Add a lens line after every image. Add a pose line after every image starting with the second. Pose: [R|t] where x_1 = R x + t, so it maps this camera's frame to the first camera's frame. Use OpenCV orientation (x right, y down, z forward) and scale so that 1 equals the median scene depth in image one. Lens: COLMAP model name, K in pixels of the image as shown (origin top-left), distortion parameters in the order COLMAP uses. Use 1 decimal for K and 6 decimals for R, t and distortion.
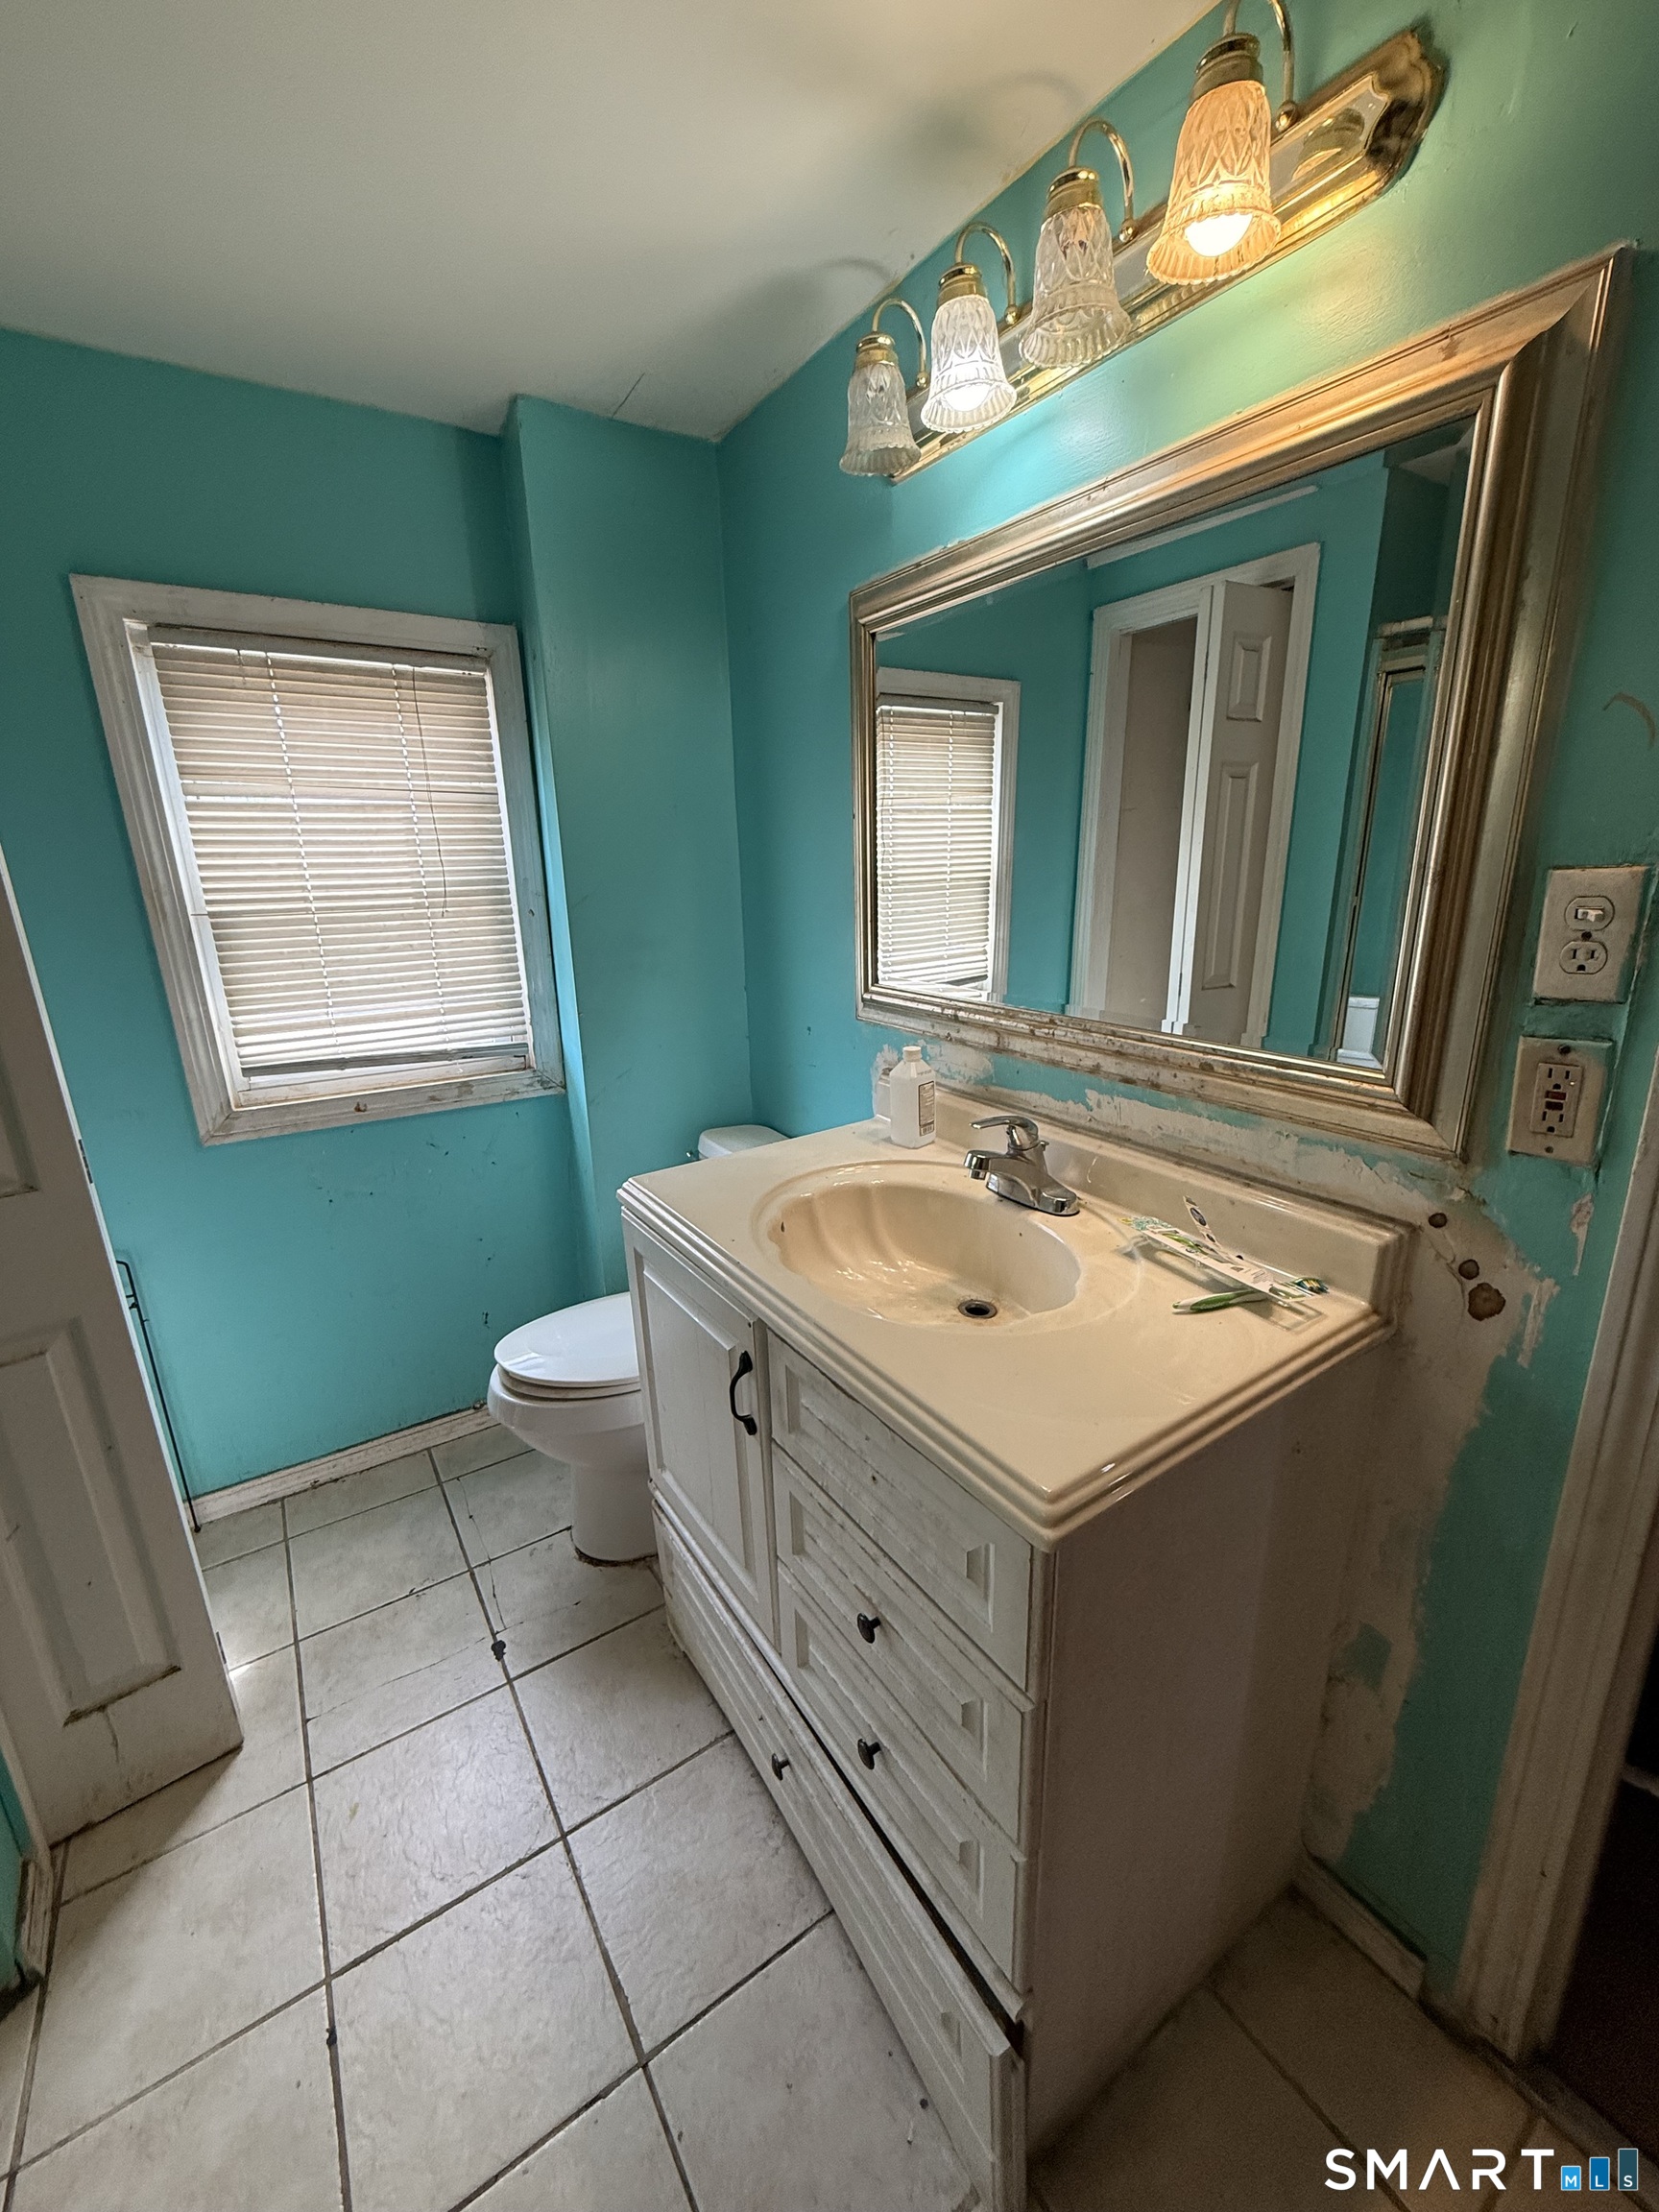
lens RADIAL K [[882.6, 0, 830.0], [0, 882.6, 1102.8], [0, 0, 1]] dist [0.002484, 0.000038]
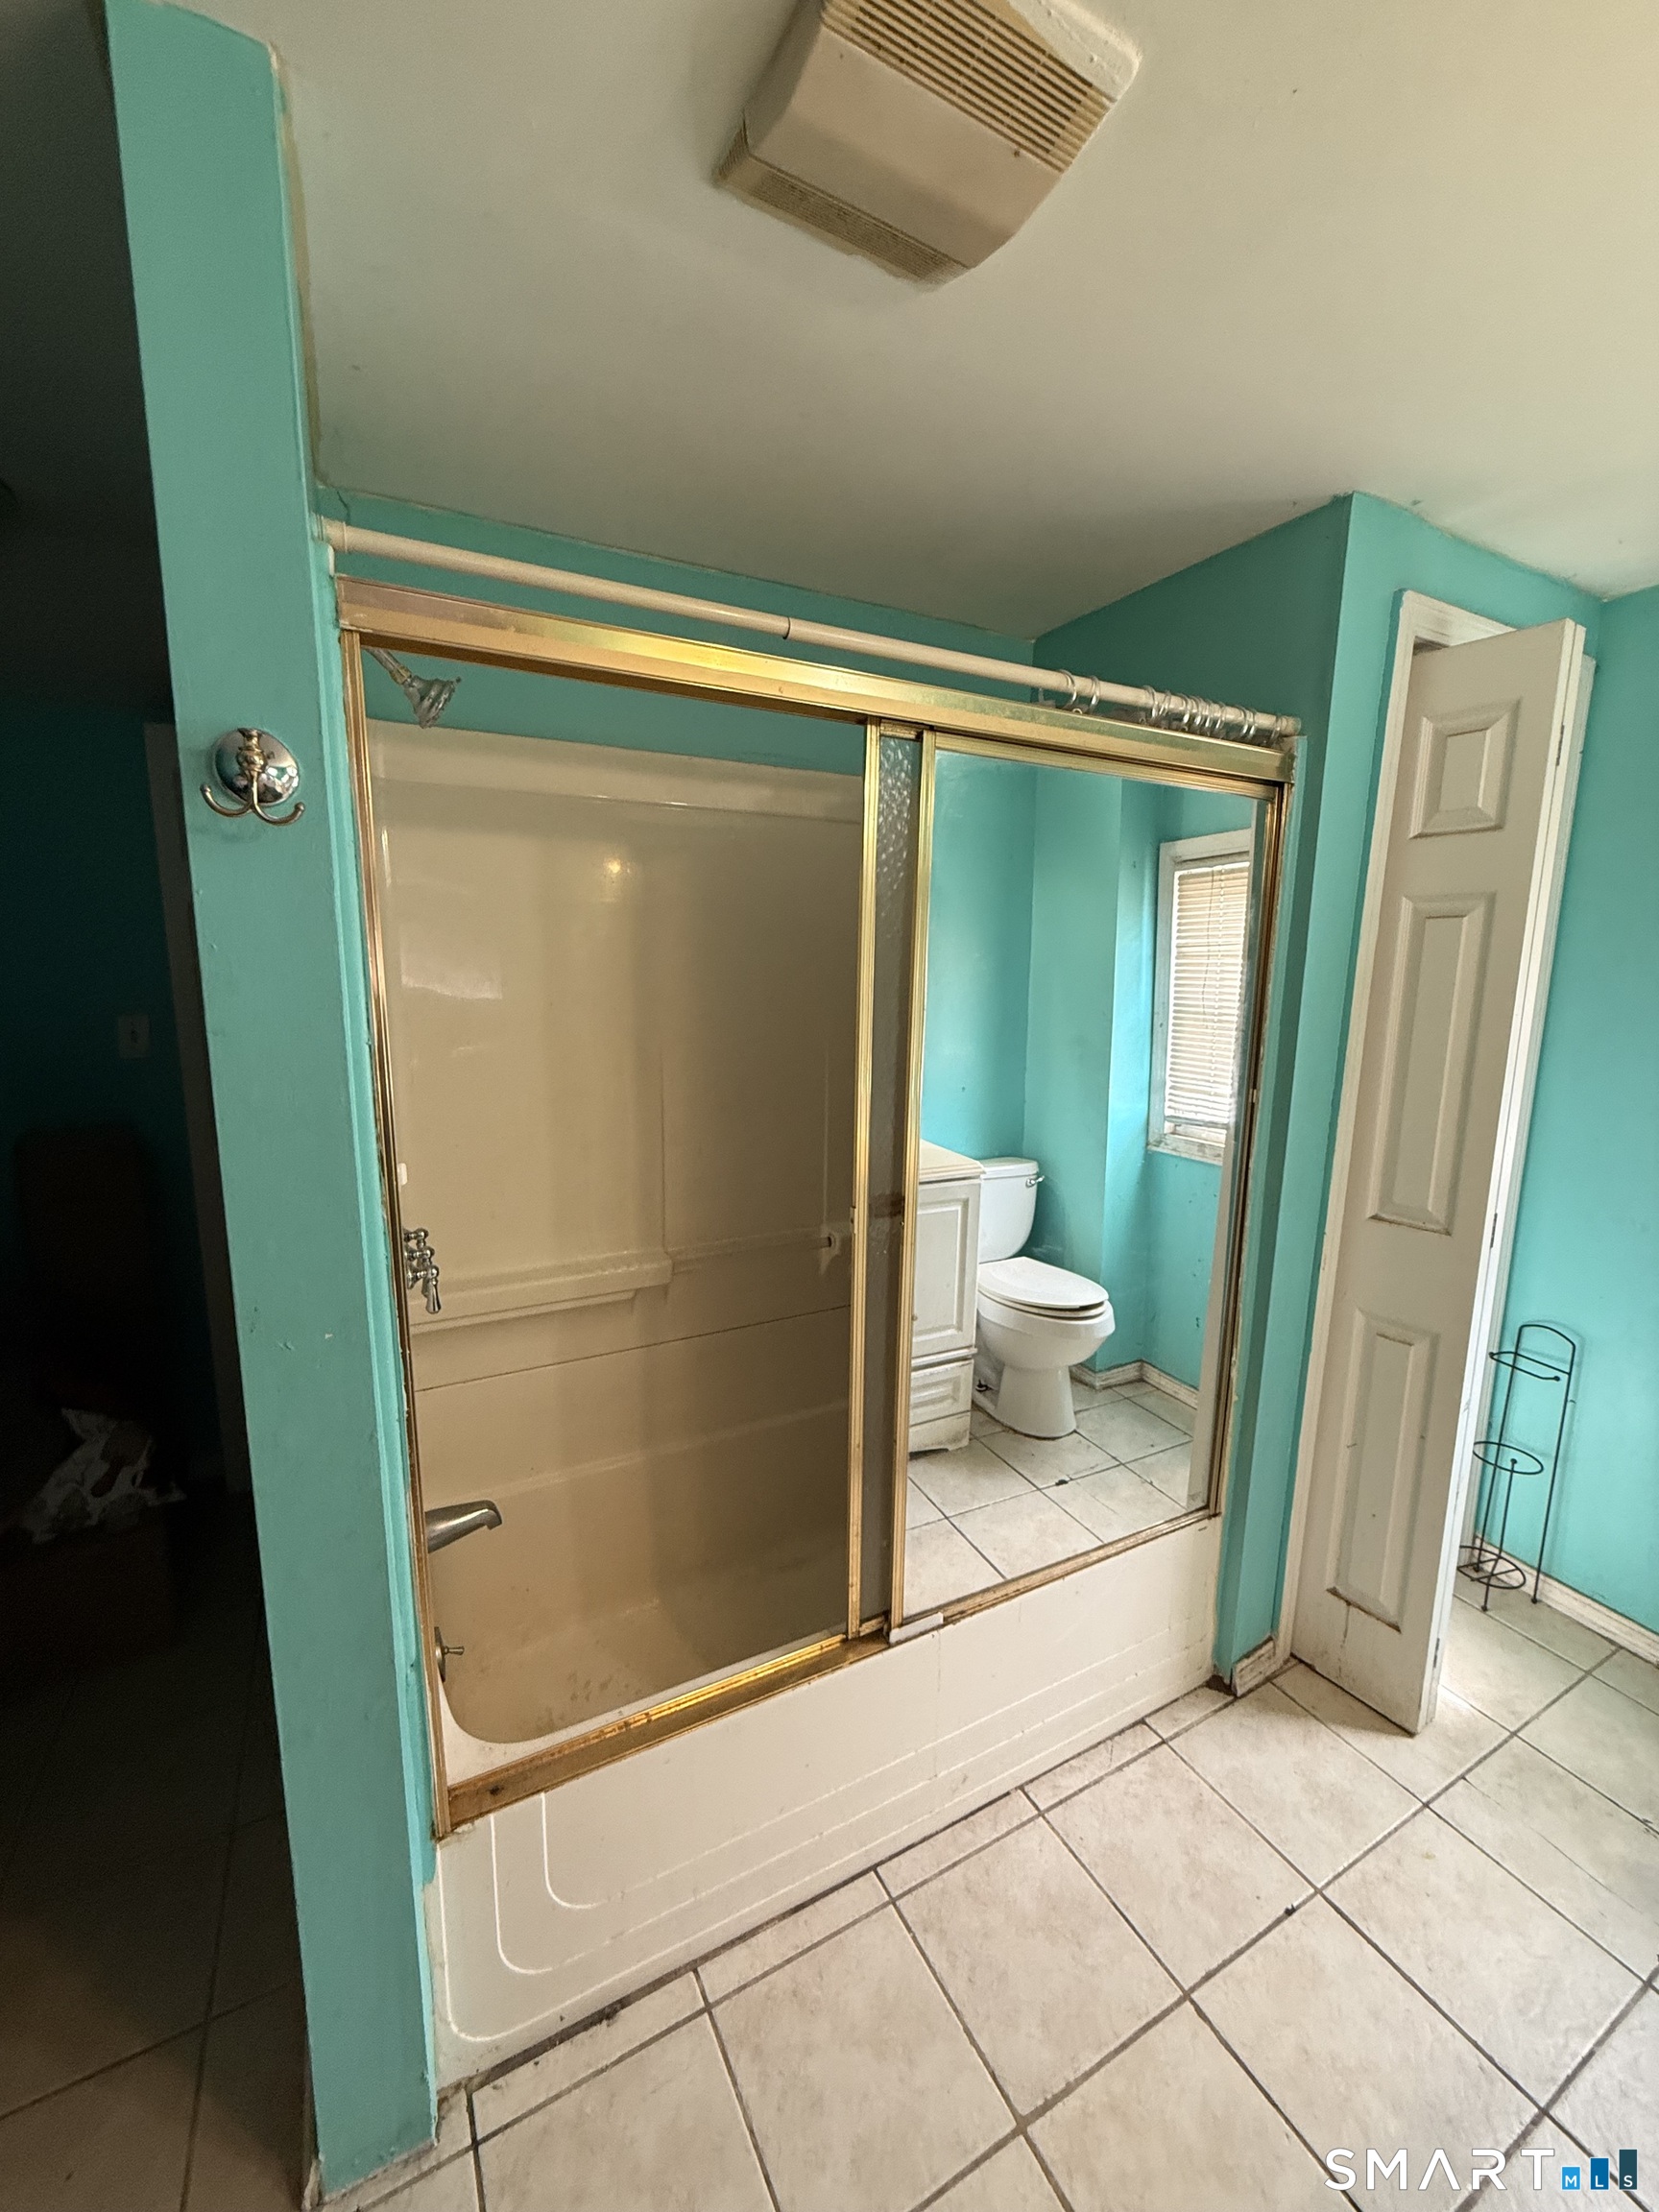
lens RADIAL K [[882.6, 0, 833.6], [0, 882.6, 1106.5], [0, 0, 1]] dist [0.002484, 0.000038]
pose [[-0.090268, 0.185921, -0.978409, 0.431633], [-0.282558, 0.937270, 0.204173, -0.086058], [0.954993, 0.294888, -0.032072, 0.058458]]
